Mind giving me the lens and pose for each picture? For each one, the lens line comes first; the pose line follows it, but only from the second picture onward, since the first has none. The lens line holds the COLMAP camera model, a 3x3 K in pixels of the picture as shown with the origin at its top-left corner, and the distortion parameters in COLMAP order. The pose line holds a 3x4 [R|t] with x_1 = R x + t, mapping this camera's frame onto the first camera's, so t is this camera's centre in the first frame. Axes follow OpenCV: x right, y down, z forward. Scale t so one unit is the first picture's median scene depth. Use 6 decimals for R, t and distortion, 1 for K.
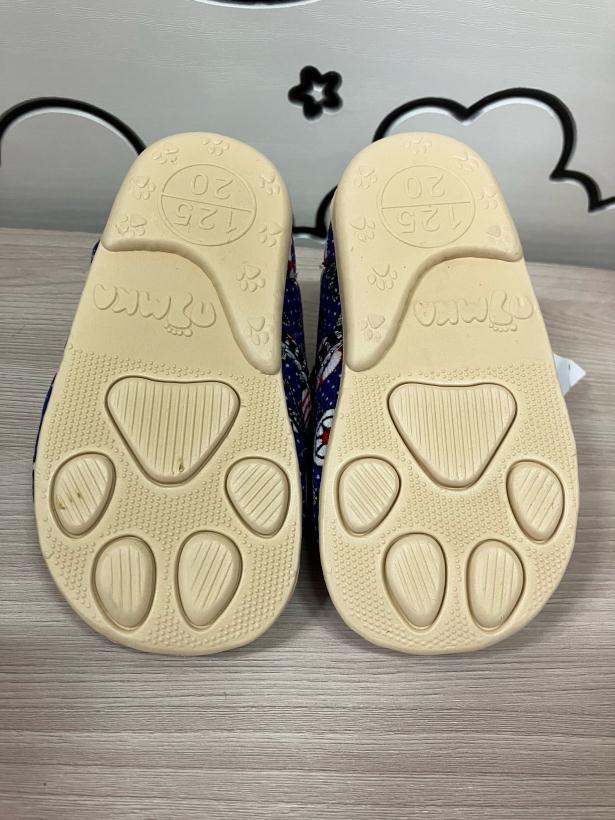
lens RADIAL K [[682.3, 0, 310.6], [0, 682.3, 409.9], [0, 0, 1]] dist [-0.010258, 0.004293]
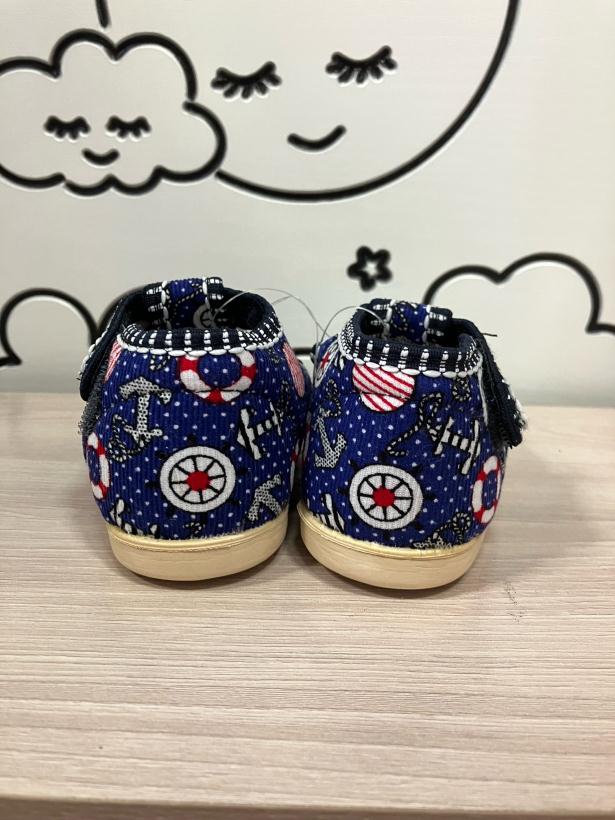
lens RADIAL K [[685.0, 0, 307.5], [0, 685.0, 410.0], [0, 0, 1]] dist [-0.004990, 0.000505]
pose [[0.995819, -0.059154, -0.069603, -0.051662], [0.018214, 0.875273, -0.483286, 0.533772], [0.089510, 0.479998, 0.872691, 0.086959]]
